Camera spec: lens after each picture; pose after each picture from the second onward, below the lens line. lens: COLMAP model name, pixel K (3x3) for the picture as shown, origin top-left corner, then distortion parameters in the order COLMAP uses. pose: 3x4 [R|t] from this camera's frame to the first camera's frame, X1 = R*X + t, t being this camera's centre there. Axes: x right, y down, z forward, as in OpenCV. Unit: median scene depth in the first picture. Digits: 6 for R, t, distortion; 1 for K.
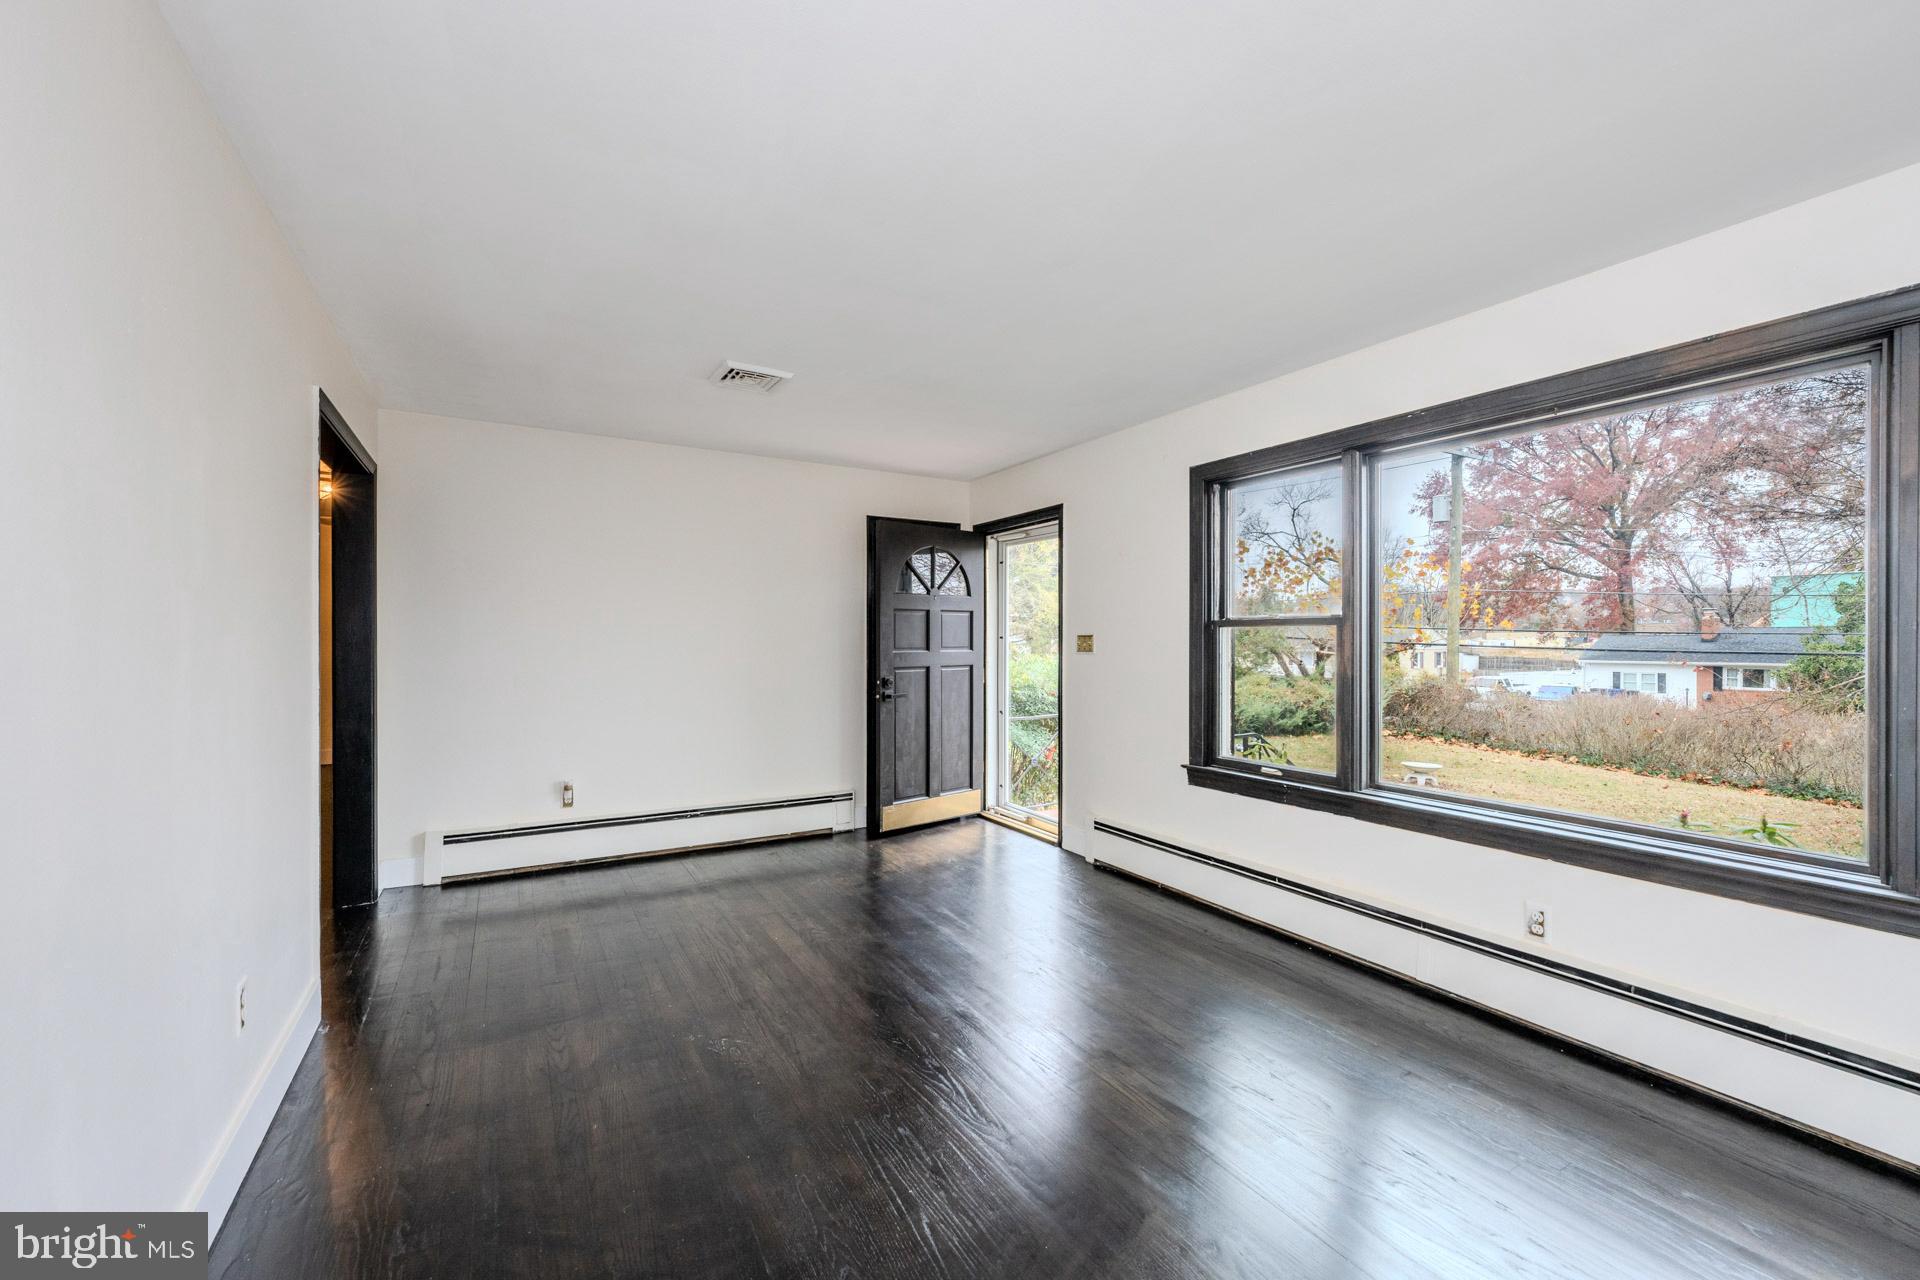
lens RADIAL K [[761.7, 0, 958.7], [0, 761.7, 630.0], [0, 0, 1]] dist [-0.000677, -0.000297]
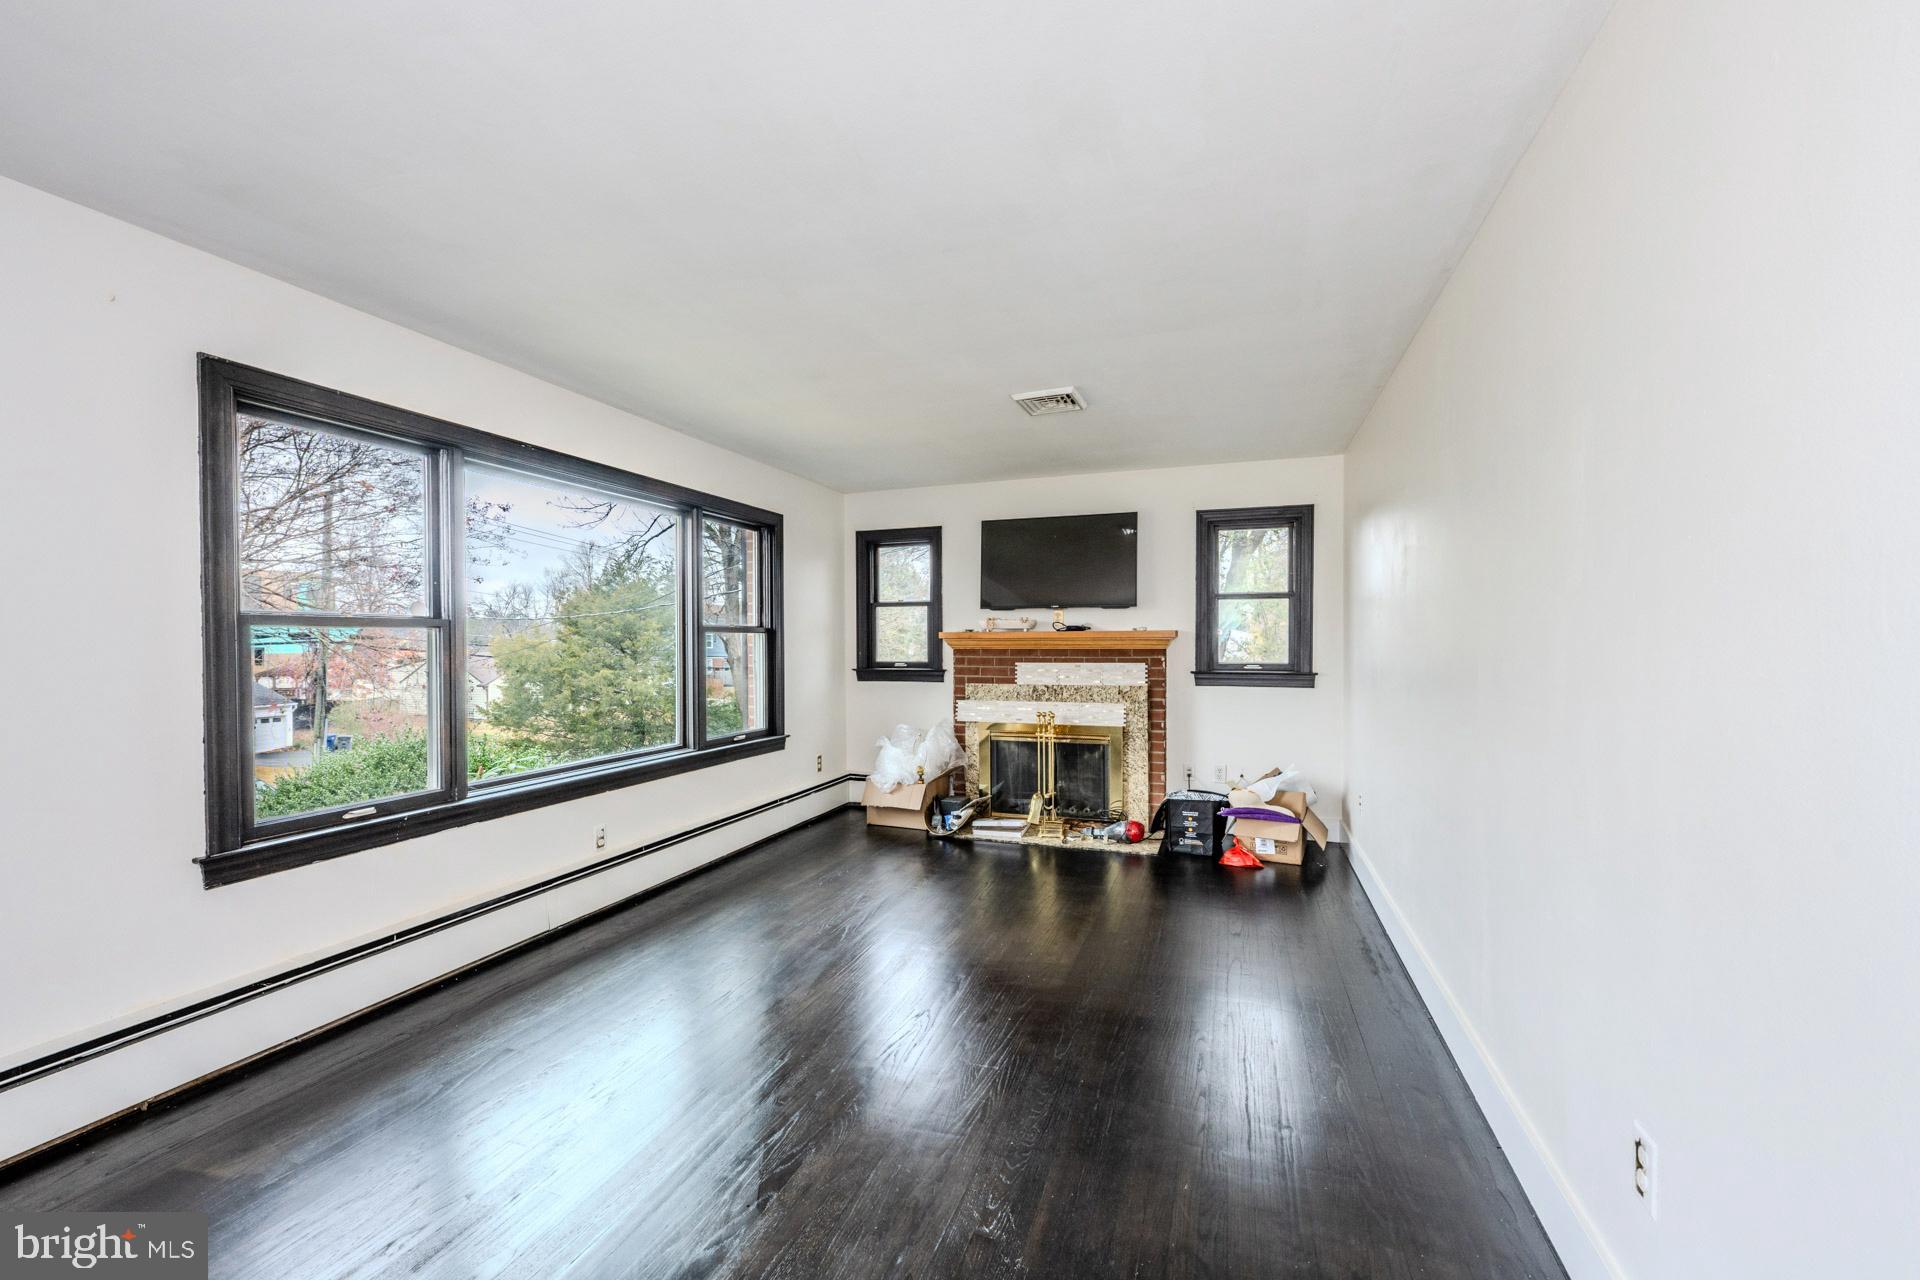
lens RADIAL K [[761.7, 0, 948.9], [0, 761.7, 643.2], [0, 0, 1]] dist [-0.000677, -0.000297]
pose [[-0.613713, 0.007621, 0.789493, -0.620448], [0.009564, 0.999952, -0.002218, 0.021745], [-0.789472, 0.006189, -0.613756, 1.082064]]
